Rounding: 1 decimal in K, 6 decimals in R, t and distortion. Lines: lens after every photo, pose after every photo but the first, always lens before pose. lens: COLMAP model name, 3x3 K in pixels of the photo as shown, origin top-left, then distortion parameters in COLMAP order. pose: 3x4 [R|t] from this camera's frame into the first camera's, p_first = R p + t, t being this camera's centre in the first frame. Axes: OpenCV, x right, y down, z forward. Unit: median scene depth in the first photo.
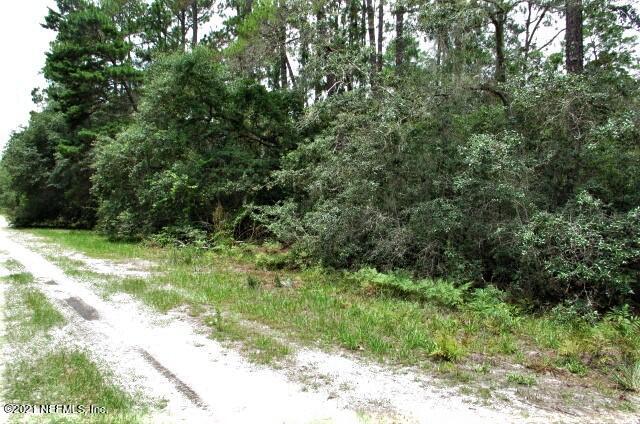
lens RADIAL K [[539.0, 0, 320.0], [0, 539.0, 212.0], [0, 0, 1]] dist [-0.005153, 0.001220]
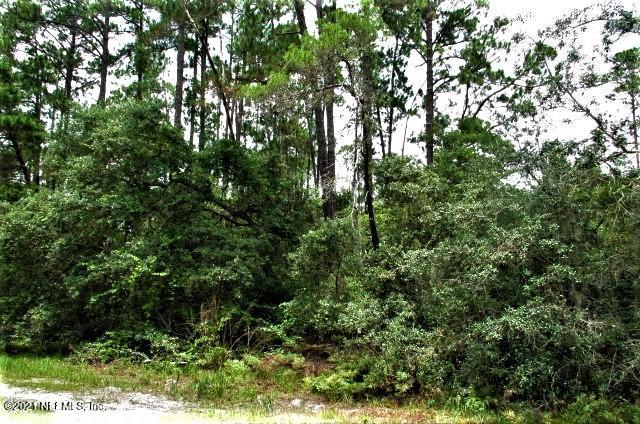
lens RADIAL K [[539.0, 0, 320.0], [0, 539.0, 212.0], [0, 0, 1]] dist [-0.005153, 0.001220]
pose [[0.958267, 0.044463, 0.282397, -0.413487], [0.000026, 0.987817, -0.155620, -0.029414], [-0.285876, 0.149133, 0.946591, 0.437135]]
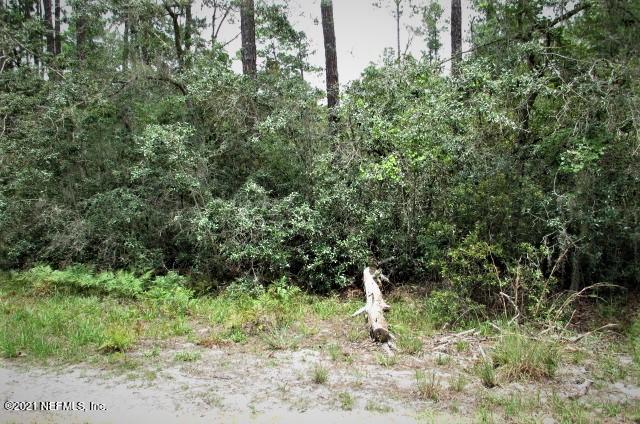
lens RADIAL K [[539.0, 0, 320.0], [0, 539.0, 212.0], [0, 0, 1]] dist [-0.005153, 0.001220]
pose [[0.855220, -0.042540, 0.516517, 0.021445], [0.031276, 0.999045, 0.030497, -0.000825], [-0.517321, -0.009927, 0.855734, -0.021828]]
